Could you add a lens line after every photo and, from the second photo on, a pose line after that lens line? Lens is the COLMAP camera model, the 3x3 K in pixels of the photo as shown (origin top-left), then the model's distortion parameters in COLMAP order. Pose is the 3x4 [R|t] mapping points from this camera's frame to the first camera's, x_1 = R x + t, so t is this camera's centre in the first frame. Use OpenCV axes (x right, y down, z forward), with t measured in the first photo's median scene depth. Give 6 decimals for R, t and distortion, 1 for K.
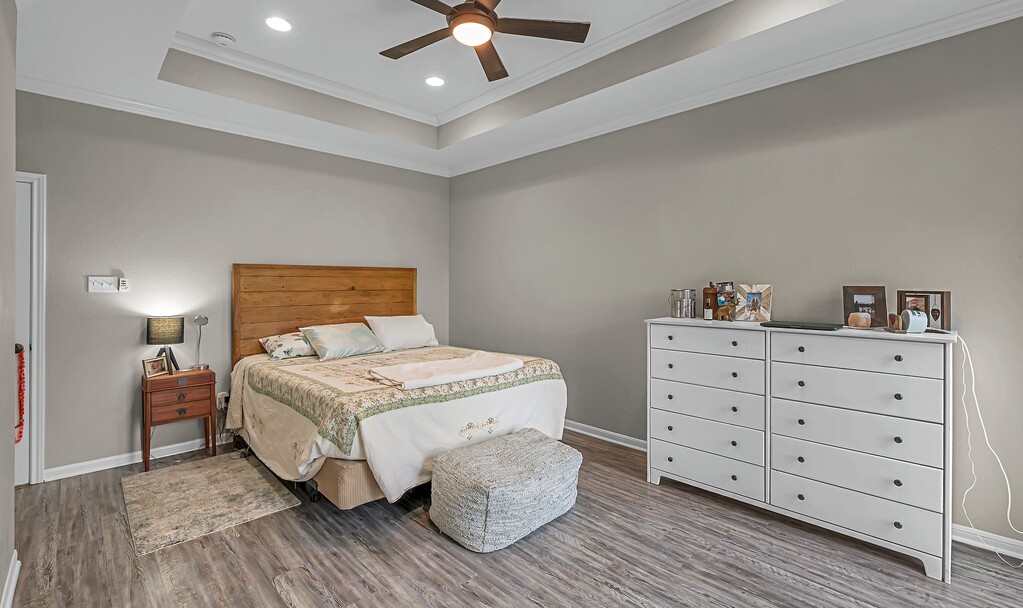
lens RADIAL K [[454.3, 0, 484.7], [0, 454.3, 284.4], [0, 0, 1]] dist [-0.003162, -0.000270]
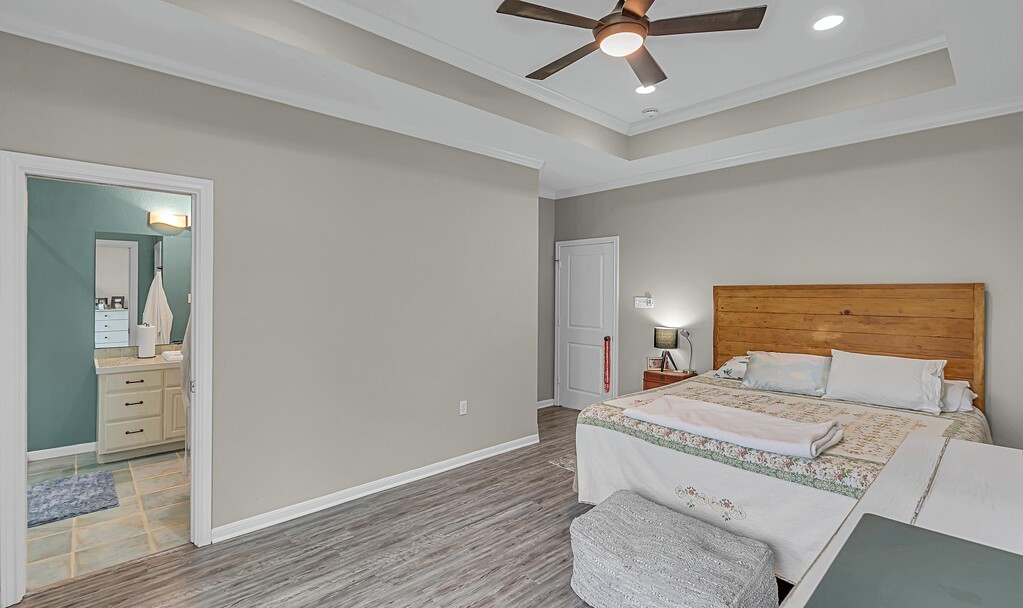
lens RADIAL K [[454.3, 0, 510.6], [0, 454.3, 295.0], [0, 0, 1]] dist [-0.003162, -0.000270]
pose [[-0.000627, 0.008631, -0.999963, 0.642811], [0.000911, 0.999962, 0.008631, -0.037776], [0.999999, -0.000905, -0.000635, 0.563163]]
